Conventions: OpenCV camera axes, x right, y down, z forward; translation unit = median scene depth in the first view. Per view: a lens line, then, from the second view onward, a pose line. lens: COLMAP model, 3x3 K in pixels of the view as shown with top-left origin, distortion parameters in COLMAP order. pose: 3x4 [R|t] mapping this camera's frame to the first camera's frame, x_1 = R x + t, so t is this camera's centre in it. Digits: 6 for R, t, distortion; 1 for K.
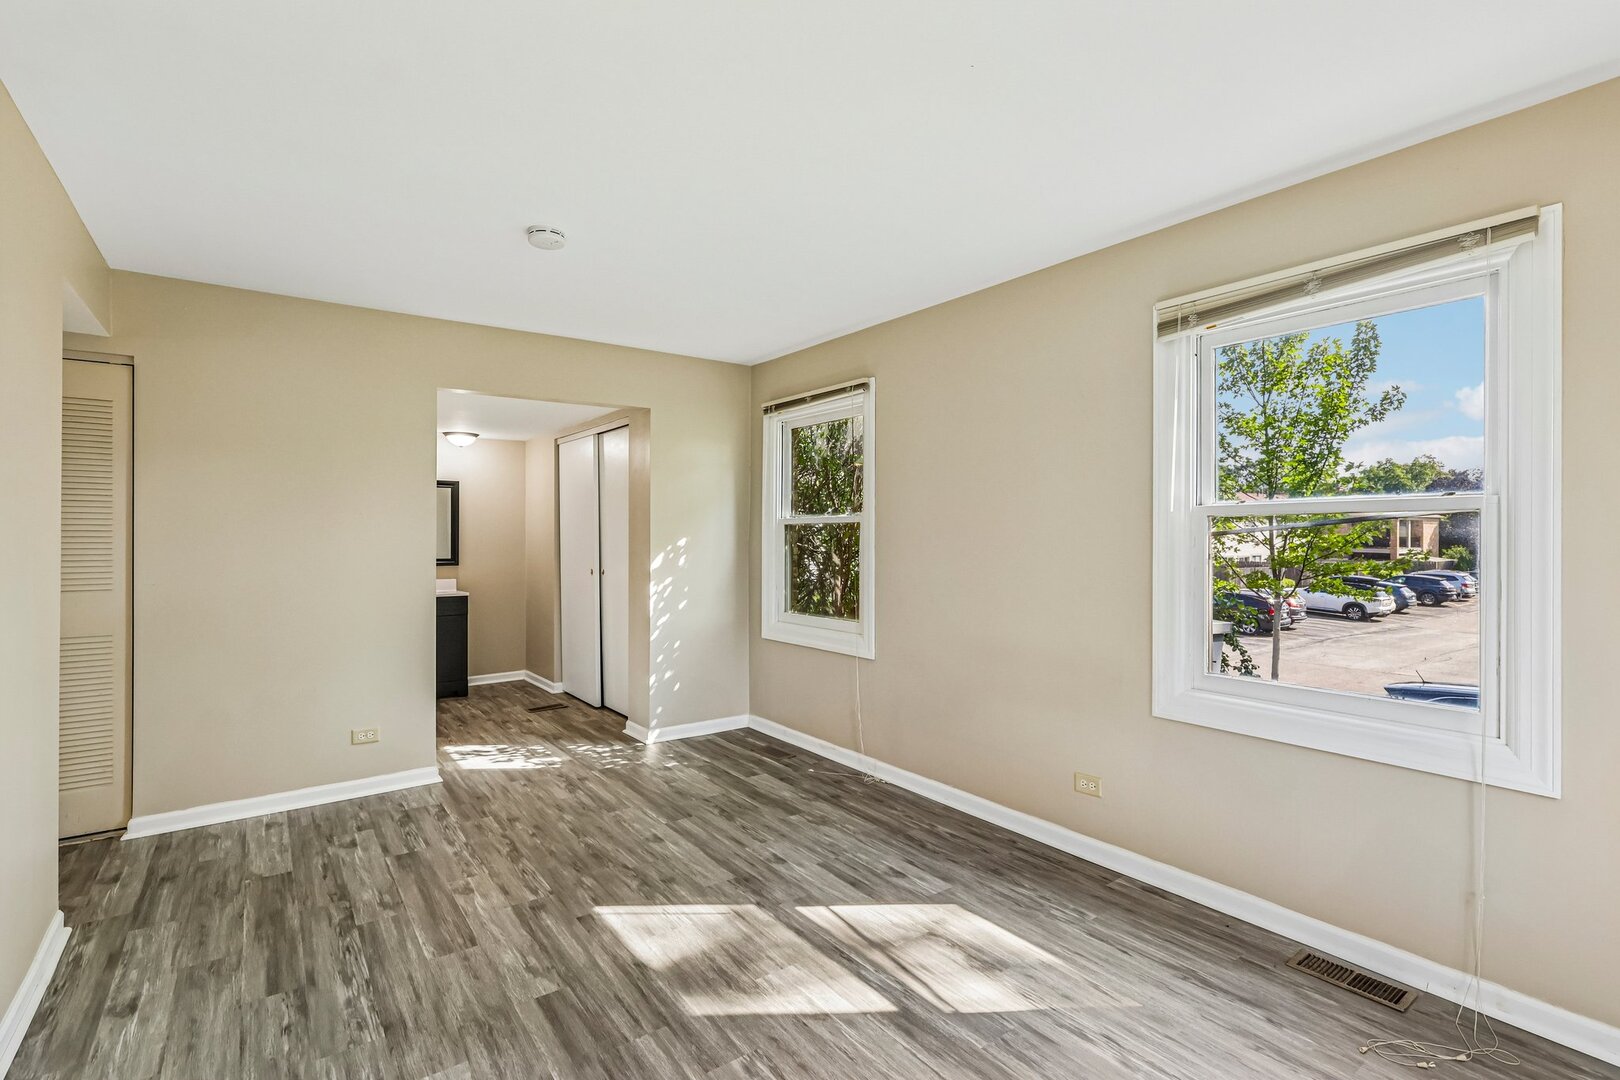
lens RADIAL K [[753.8, 0, 813.7], [0, 753.8, 544.9], [0, 0, 1]] dist [-0.004326, 0.000567]
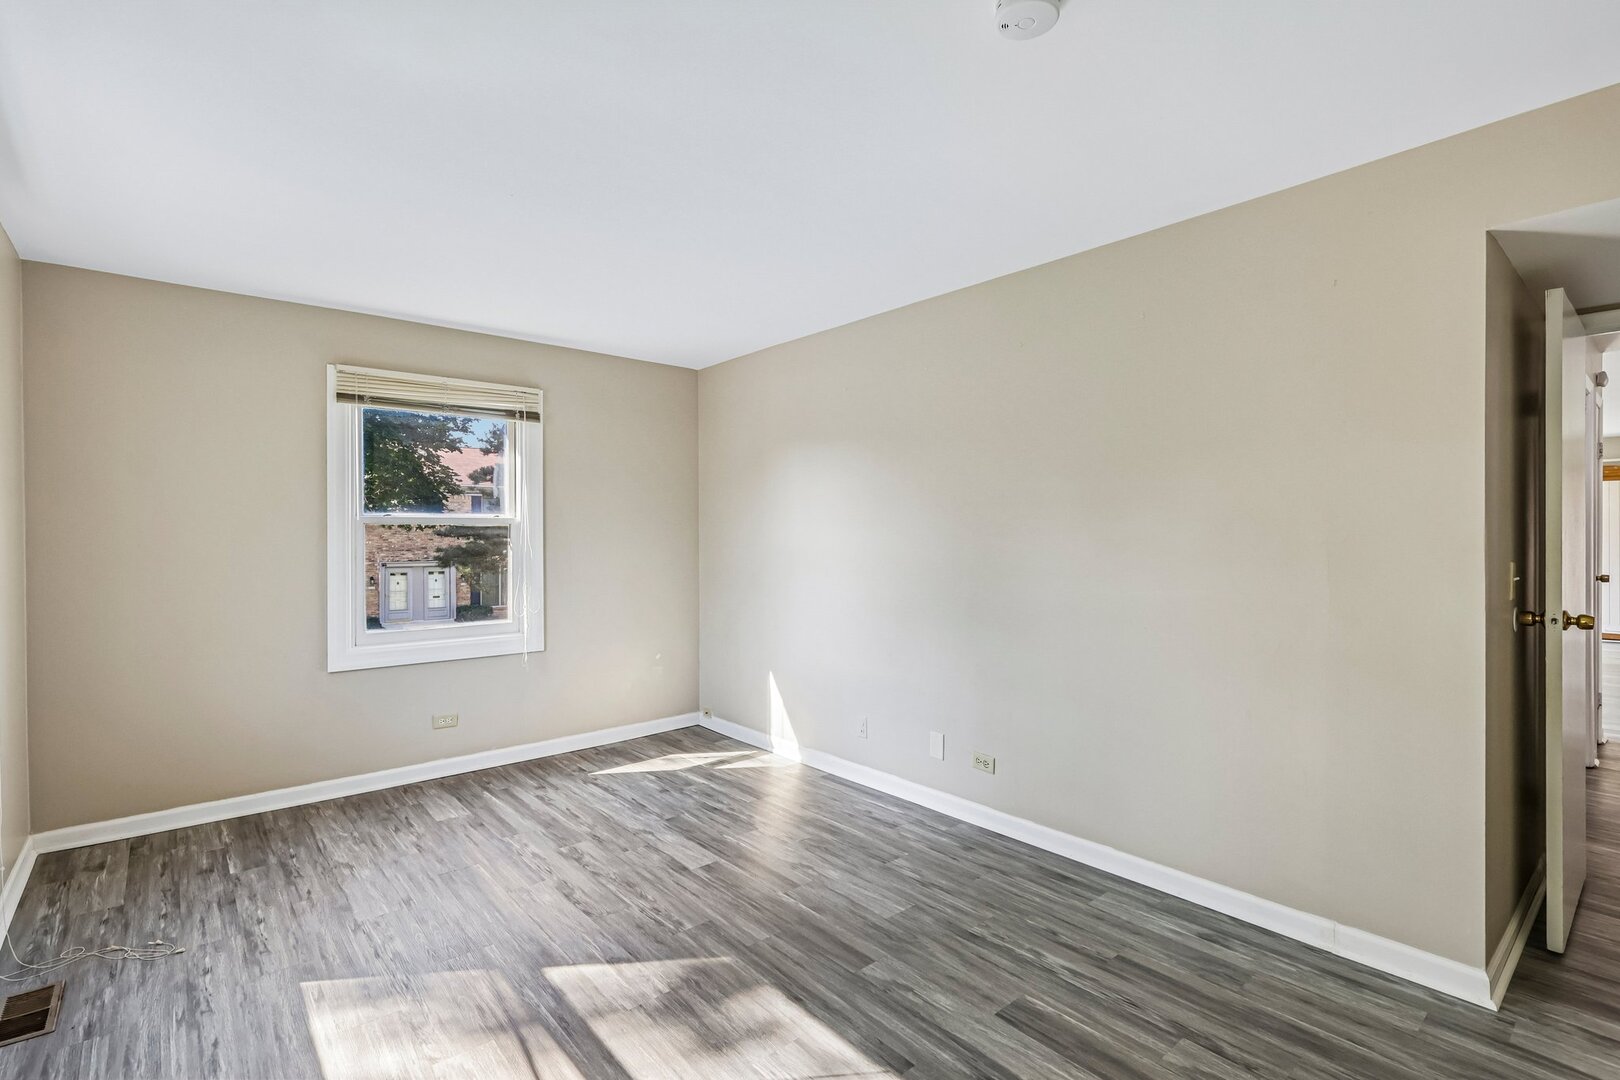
lens RADIAL K [[753.8, 0, 805.5], [0, 753.8, 533.8], [0, 0, 1]] dist [-0.004326, 0.000567]
pose [[-0.998180, -0.000025, -0.060304, -0.202954], [-0.000712, 0.999935, 0.011378, -0.029188], [0.060300, 0.011400, -0.998115, 2.075148]]
